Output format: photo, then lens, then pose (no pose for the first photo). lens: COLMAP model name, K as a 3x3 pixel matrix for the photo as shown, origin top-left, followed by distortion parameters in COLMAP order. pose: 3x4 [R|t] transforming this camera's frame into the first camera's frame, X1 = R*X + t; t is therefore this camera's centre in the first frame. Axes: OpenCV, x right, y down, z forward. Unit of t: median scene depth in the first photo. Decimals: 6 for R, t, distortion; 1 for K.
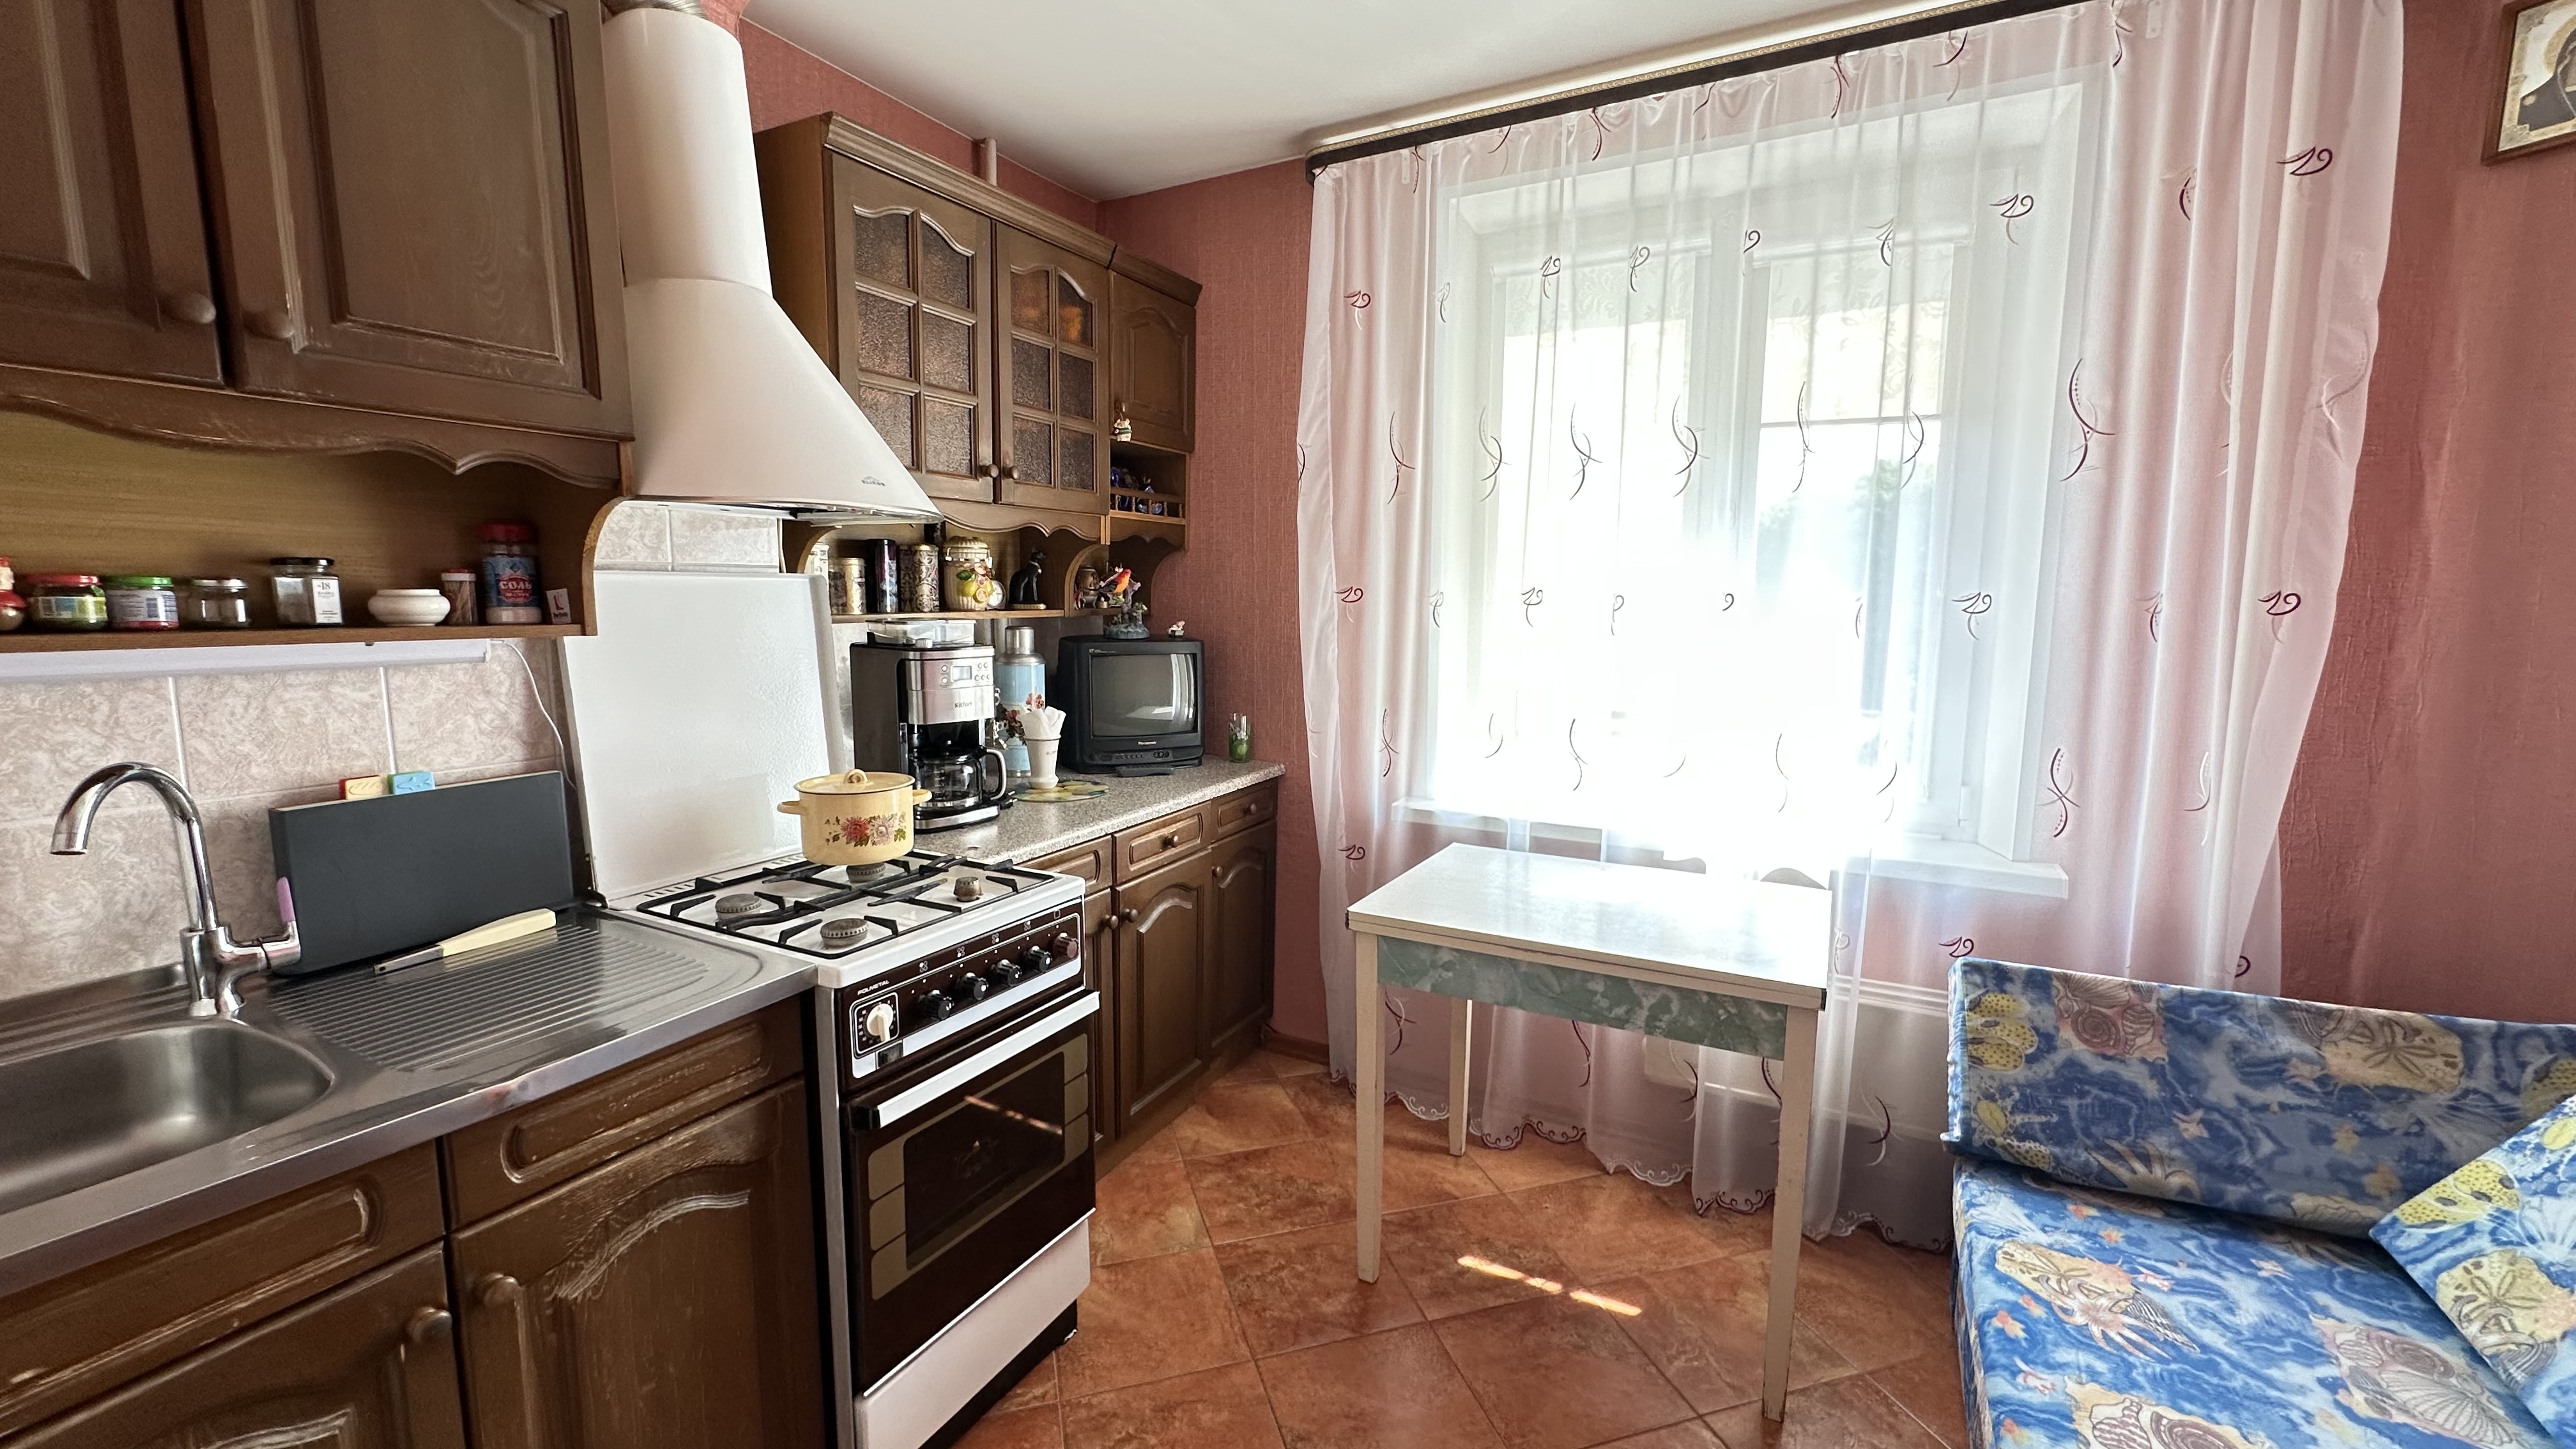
lens RADIAL K [[1024.5, 0, 1288.0], [0, 1024.5, 724.5], [0, 0, 1]] dist [-0.003410, 0.000206]
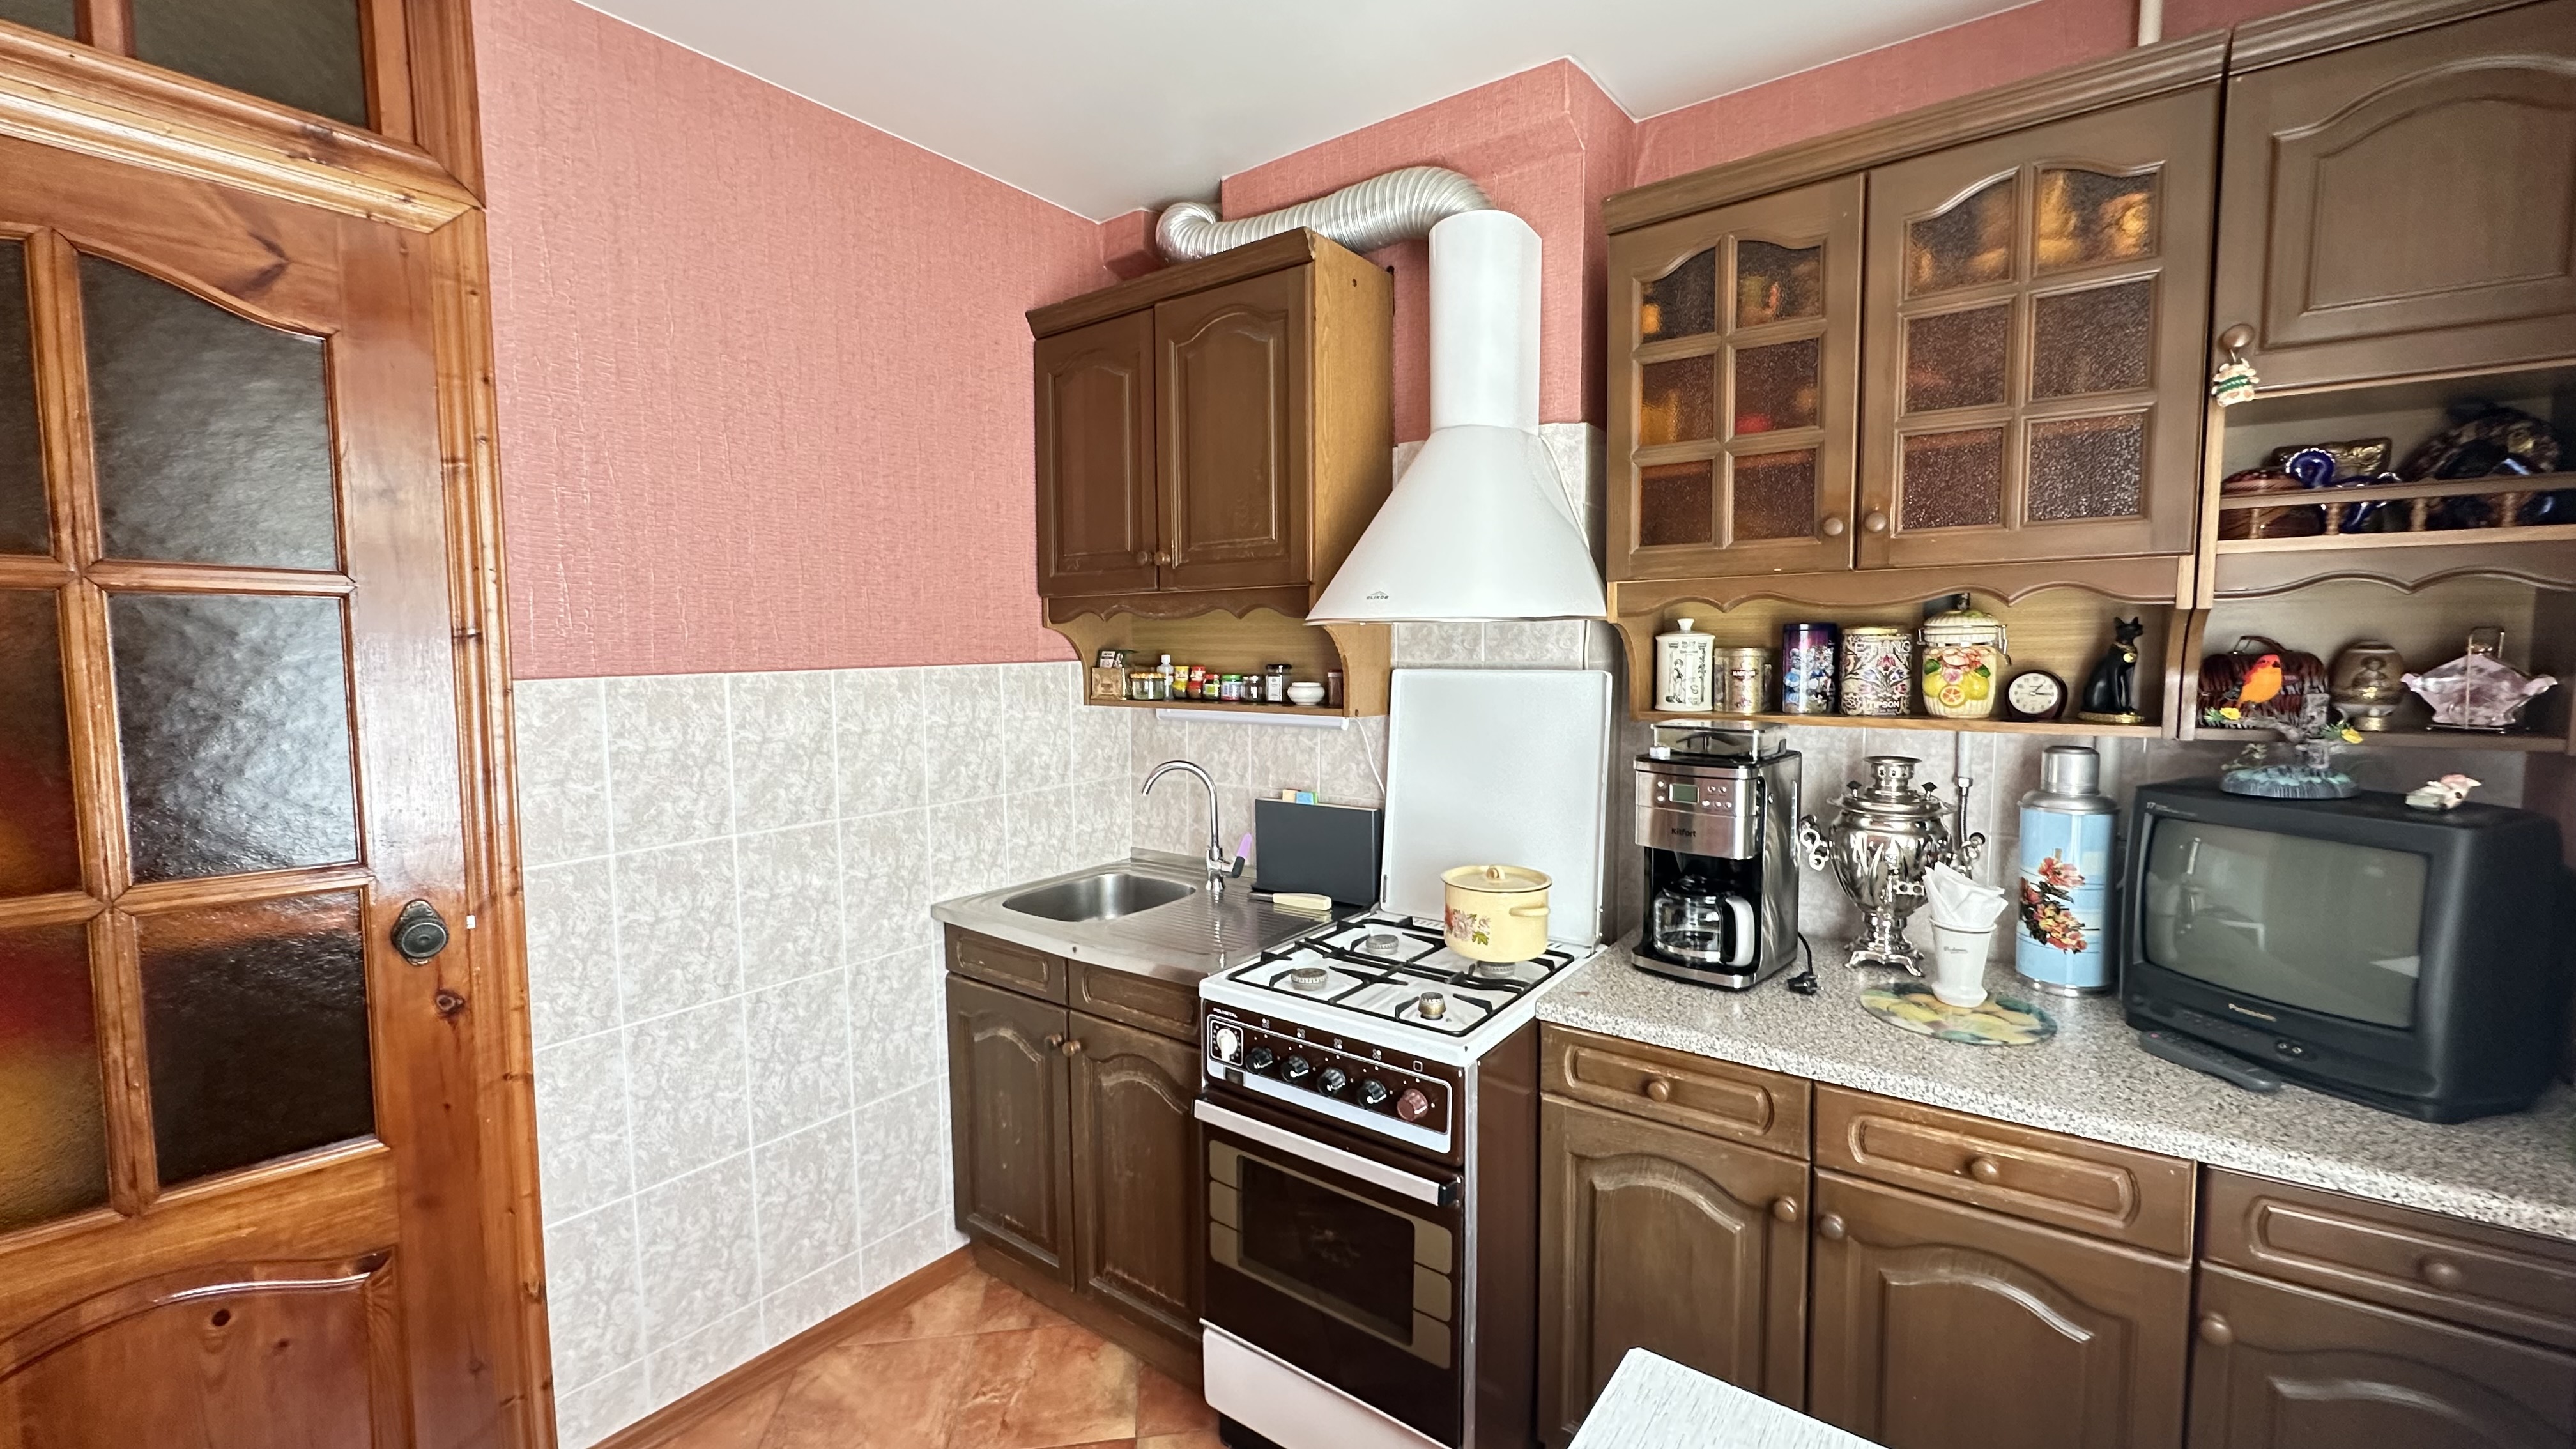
lens RADIAL K [[1024.5, 0, 1288.0], [0, 1024.5, 724.5], [0, 0, 1]] dist [-0.003410, 0.000206]
pose [[-0.145397, 0.073975, -0.986604, 0.754277], [-0.119390, 0.988602, 0.091719, -0.204117], [0.982144, 0.131126, -0.134907, 1.148644]]
